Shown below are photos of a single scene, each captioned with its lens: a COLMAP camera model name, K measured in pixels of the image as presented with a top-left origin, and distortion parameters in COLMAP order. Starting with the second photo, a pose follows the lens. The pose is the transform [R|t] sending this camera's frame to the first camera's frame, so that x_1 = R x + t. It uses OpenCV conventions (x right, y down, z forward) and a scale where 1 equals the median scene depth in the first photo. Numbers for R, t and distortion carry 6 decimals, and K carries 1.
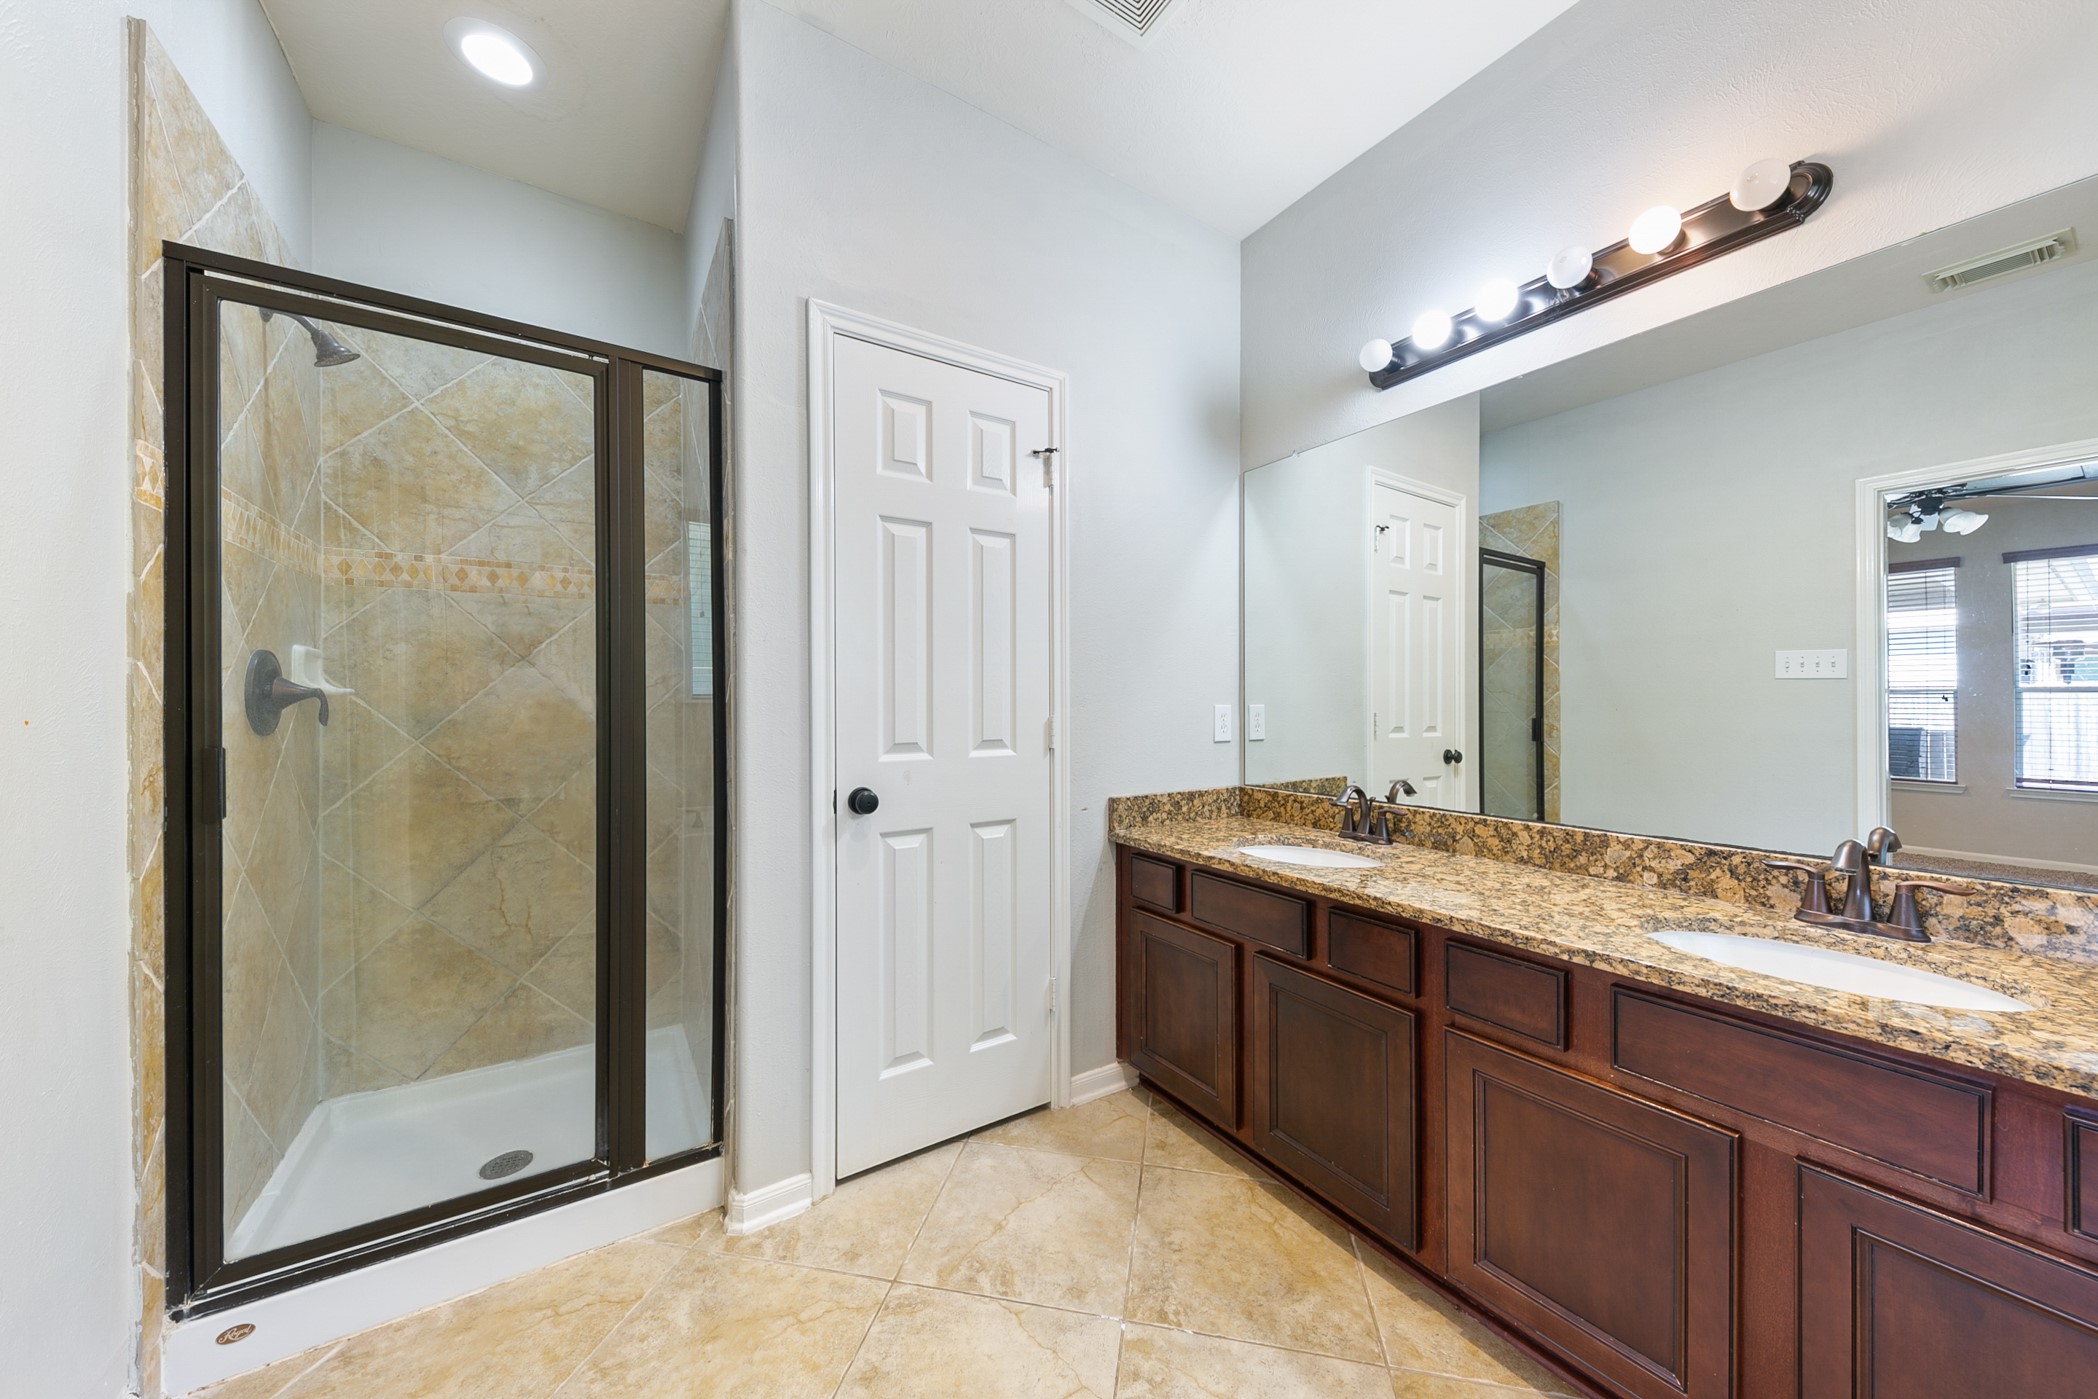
lens RADIAL K [[734.0, 0, 1036.0], [0, 734.0, 699.8], [0, 0, 1]] dist [0.007305, -0.001788]
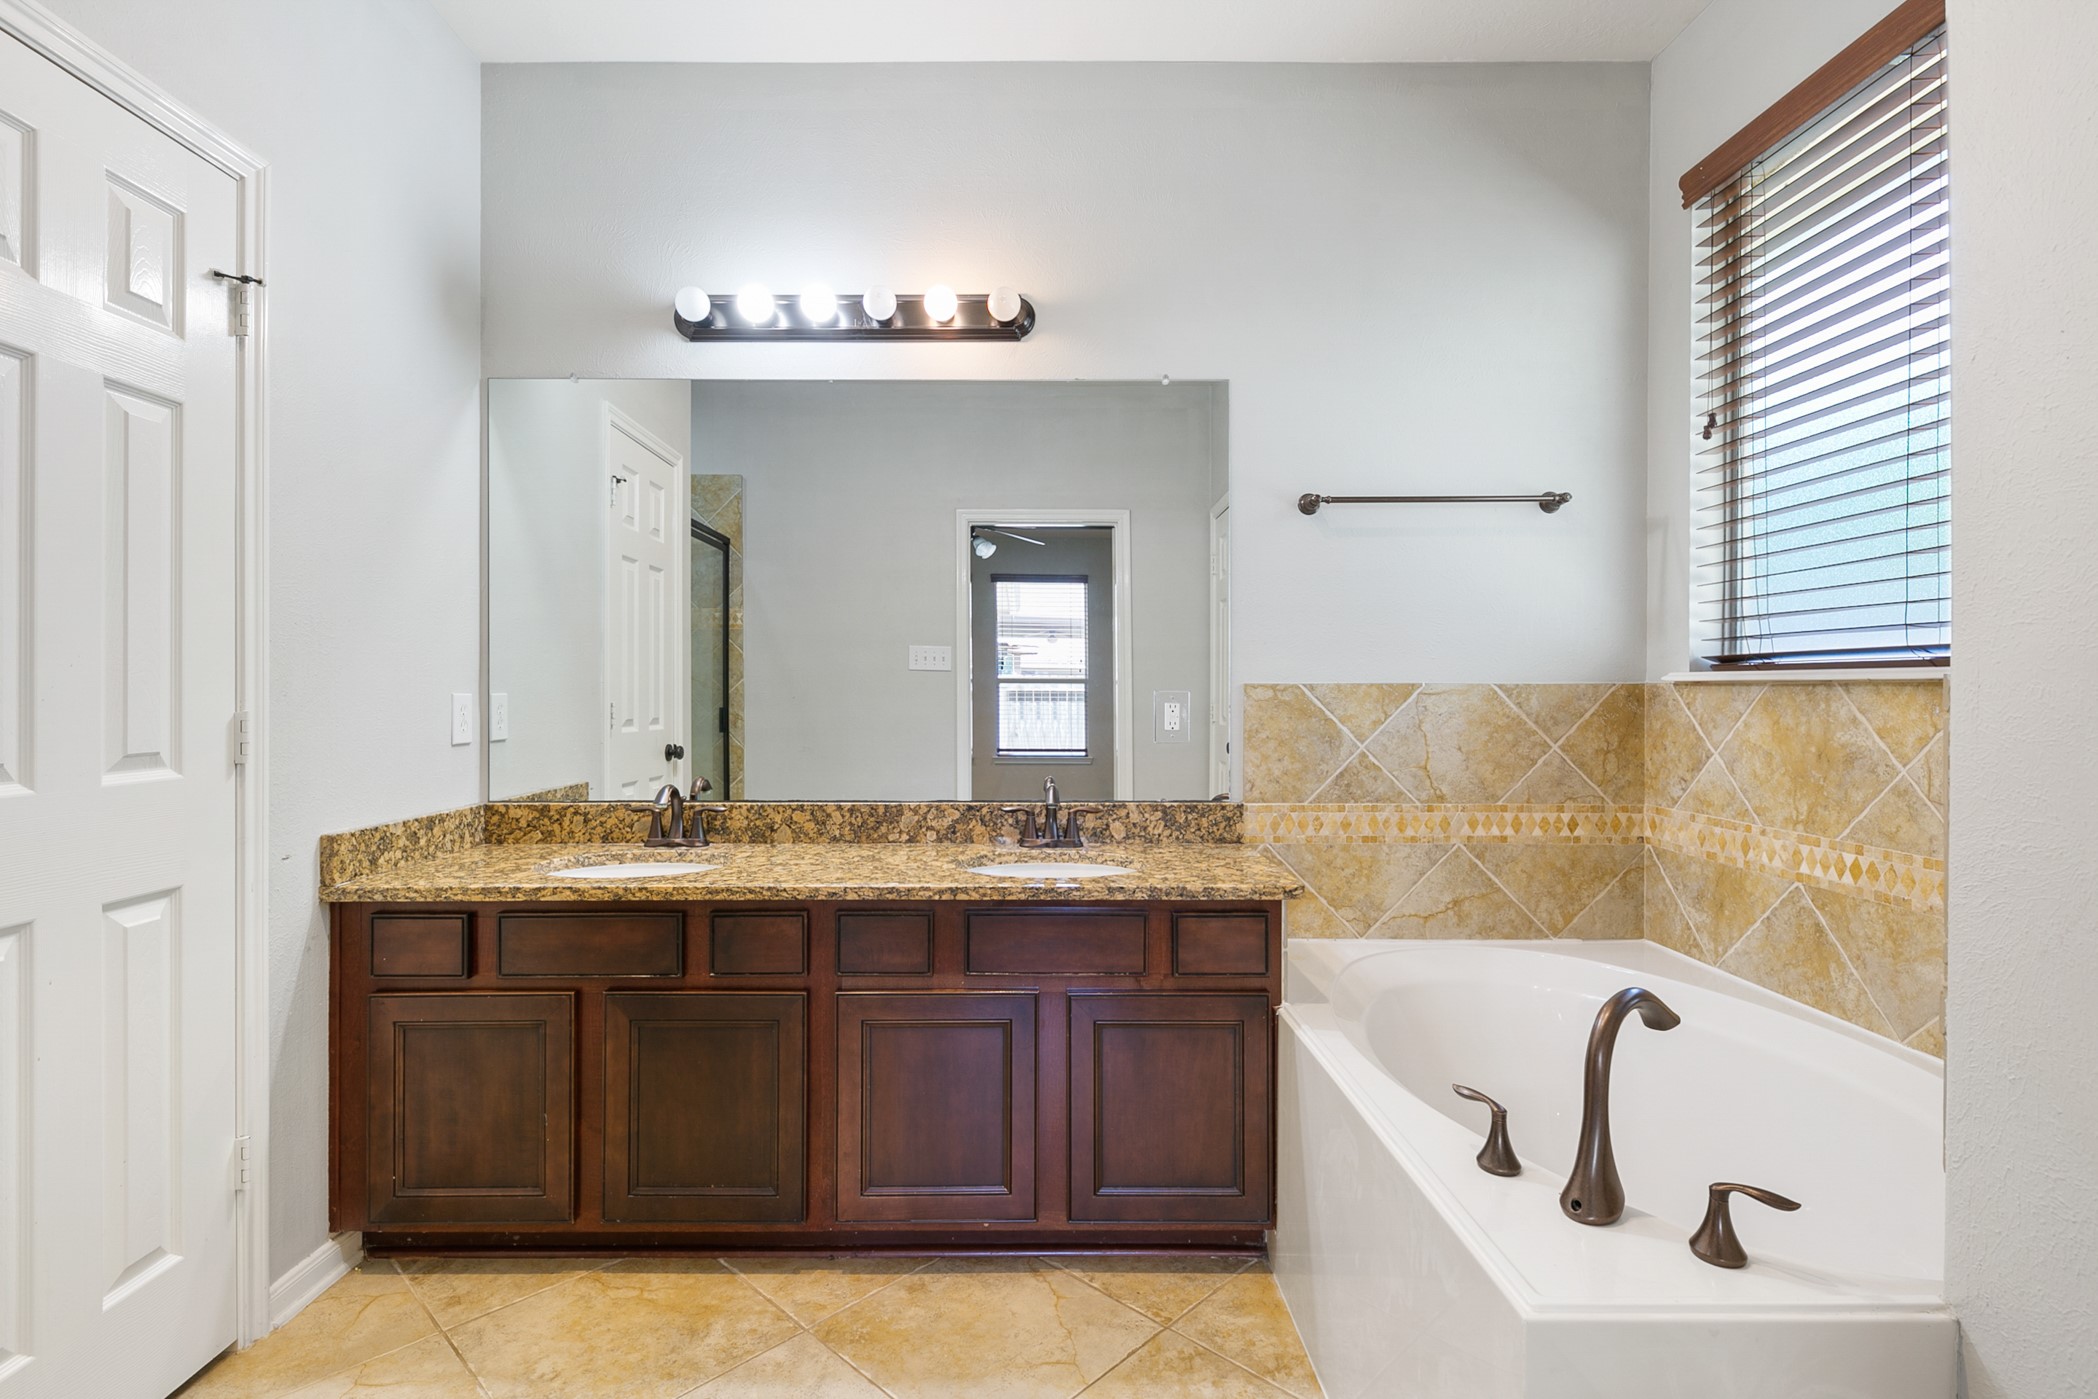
lens RADIAL K [[1009.3, 0, 1066.8], [0, 1009.3, 688.8], [0, 0, 1]] dist [0.009374, -0.001045]
pose [[0.514559, 0.002418, 0.857452, -0.392925], [-0.003794, 0.999993, -0.000543, 0.001154], [-0.857447, -0.002974, 0.514564, -0.031744]]
